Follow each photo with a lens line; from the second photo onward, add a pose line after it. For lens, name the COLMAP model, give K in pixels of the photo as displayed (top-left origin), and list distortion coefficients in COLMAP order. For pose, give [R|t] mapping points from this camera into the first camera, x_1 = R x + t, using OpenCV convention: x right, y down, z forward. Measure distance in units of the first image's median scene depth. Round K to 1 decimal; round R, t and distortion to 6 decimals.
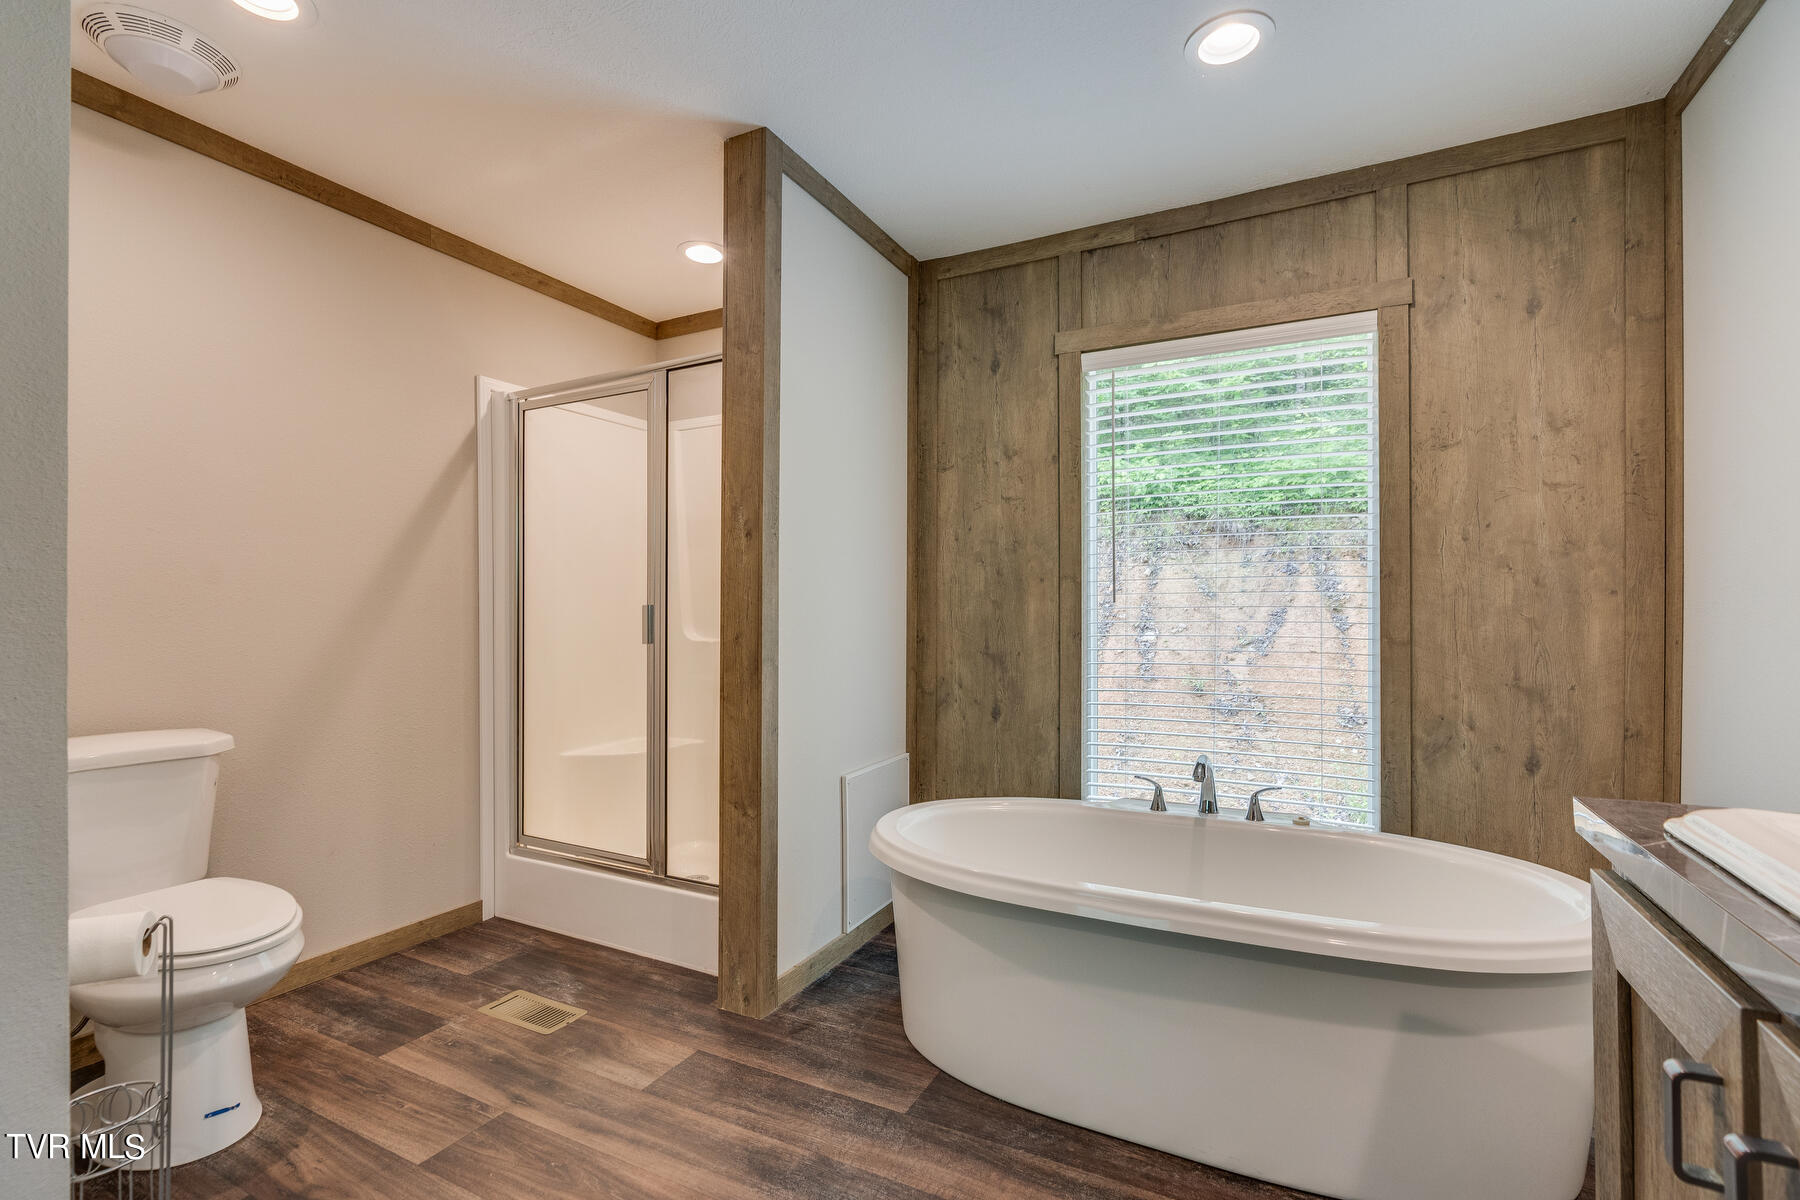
lens RADIAL K [[816.8, 0, 903.4], [0, 816.8, 604.1], [0, 0, 1]] dist [-0.005043, 0.000408]
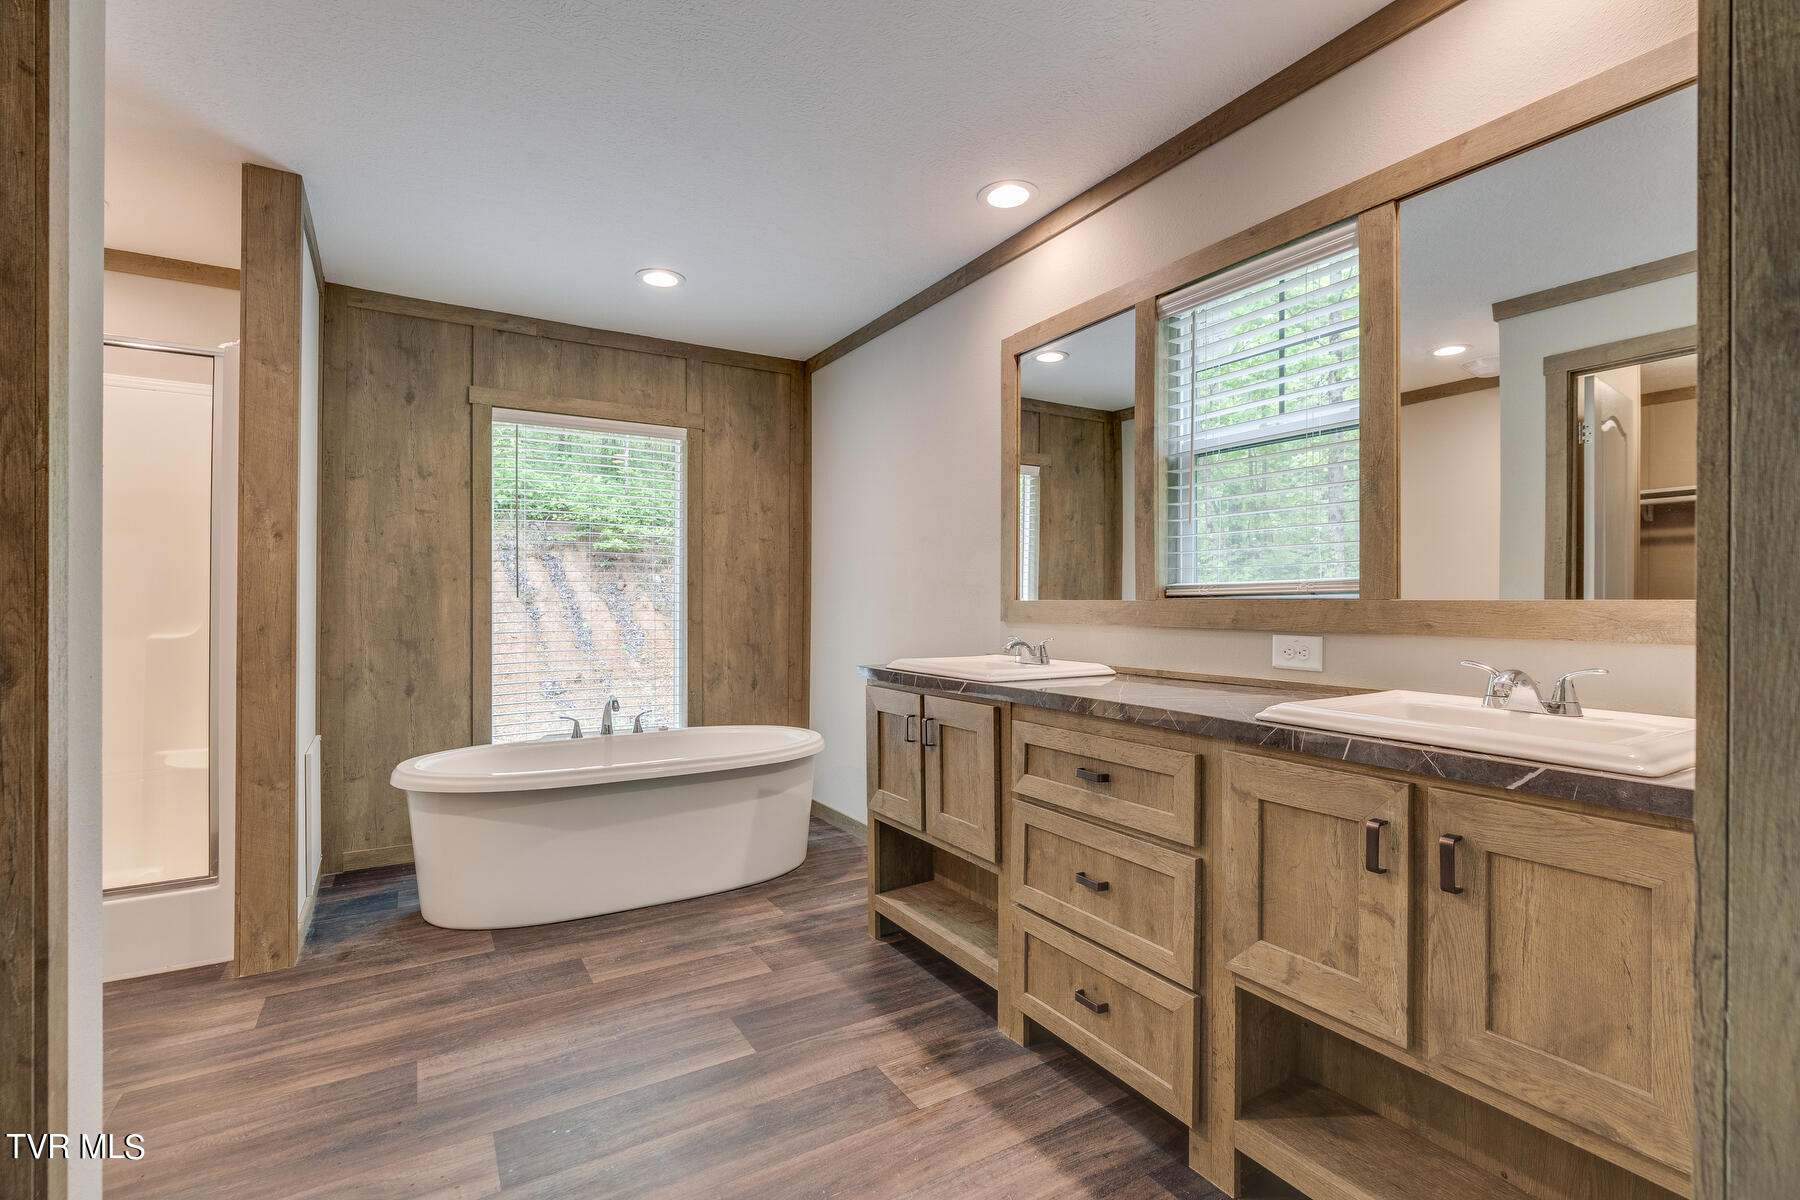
lens RADIAL K [[805.1, 0, 894.2], [0, 805.1, 595.8], [0, 0, 1]] dist [-0.006368, 0.000599]
pose [[0.526821, 0.009109, 0.849927, -0.630367], [-0.007129, 0.999955, -0.006298, -0.002238], [-0.849946, -0.002742, 0.526862, -0.265269]]
